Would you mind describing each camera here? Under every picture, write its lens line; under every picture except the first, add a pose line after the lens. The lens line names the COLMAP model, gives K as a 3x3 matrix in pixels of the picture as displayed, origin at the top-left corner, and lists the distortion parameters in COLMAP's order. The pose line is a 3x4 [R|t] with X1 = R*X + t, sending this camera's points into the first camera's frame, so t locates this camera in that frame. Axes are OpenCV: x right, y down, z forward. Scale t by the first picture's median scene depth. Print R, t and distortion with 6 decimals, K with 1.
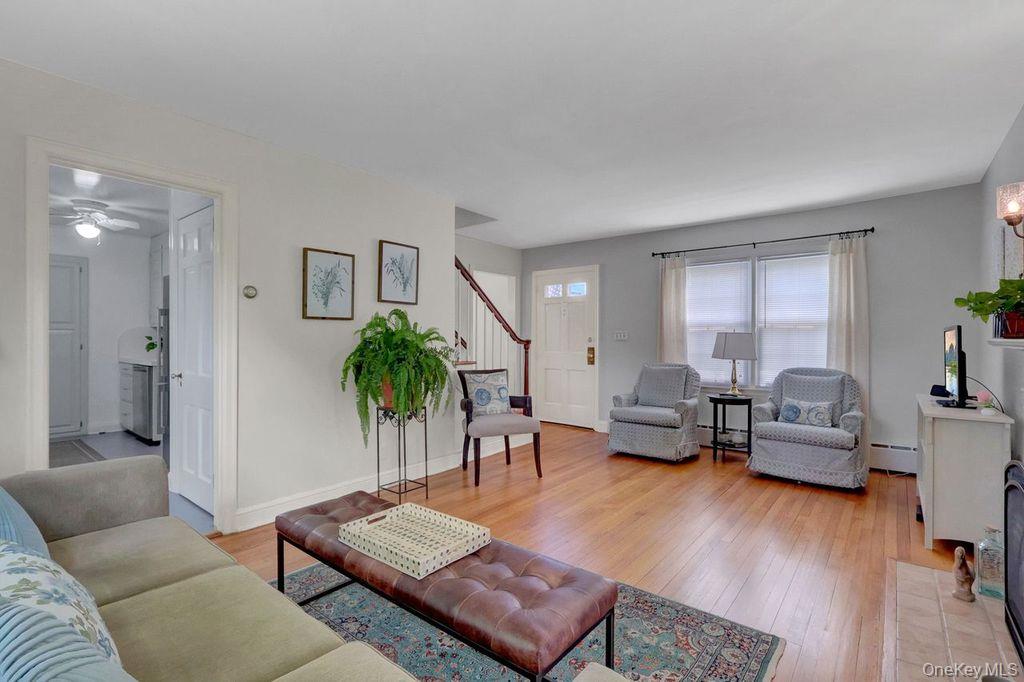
lens RADIAL K [[475.6, 0, 512.5], [0, 475.6, 339.7], [0, 0, 1]] dist [-0.001391, -0.000224]
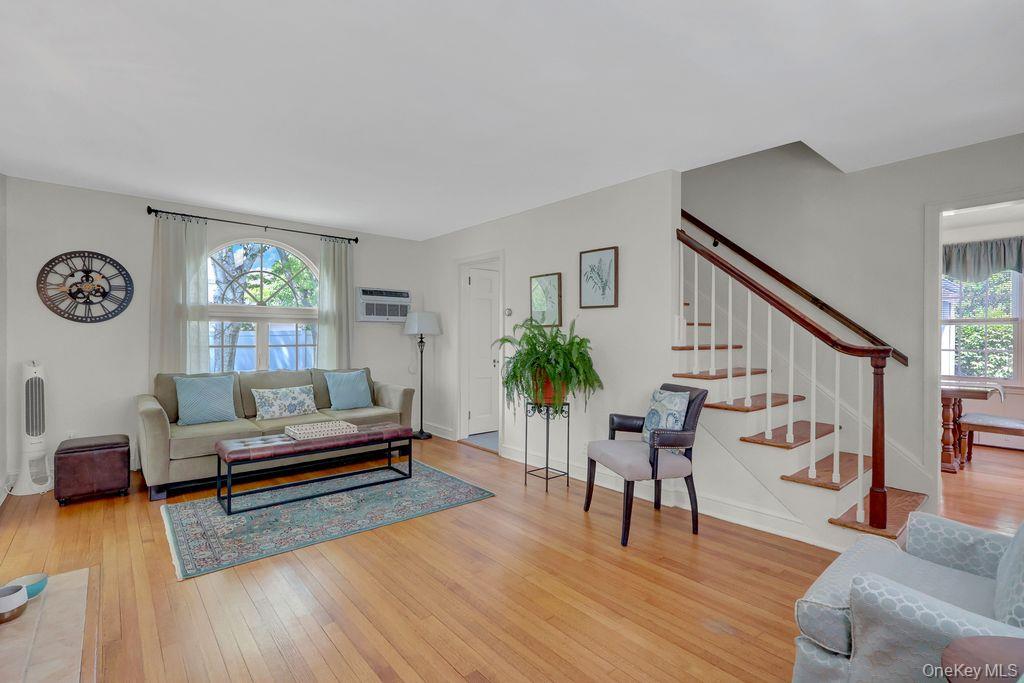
lens RADIAL K [[475.6, 0, 511.7], [0, 475.6, 343.0], [0, 0, 1]] dist [-0.001391, -0.000224]
pose [[-0.173951, 0.012566, -0.984674, 0.795428], [-0.002370, 0.999910, 0.013179, -0.015136], [0.984751, 0.004626, -0.173906, 0.995793]]
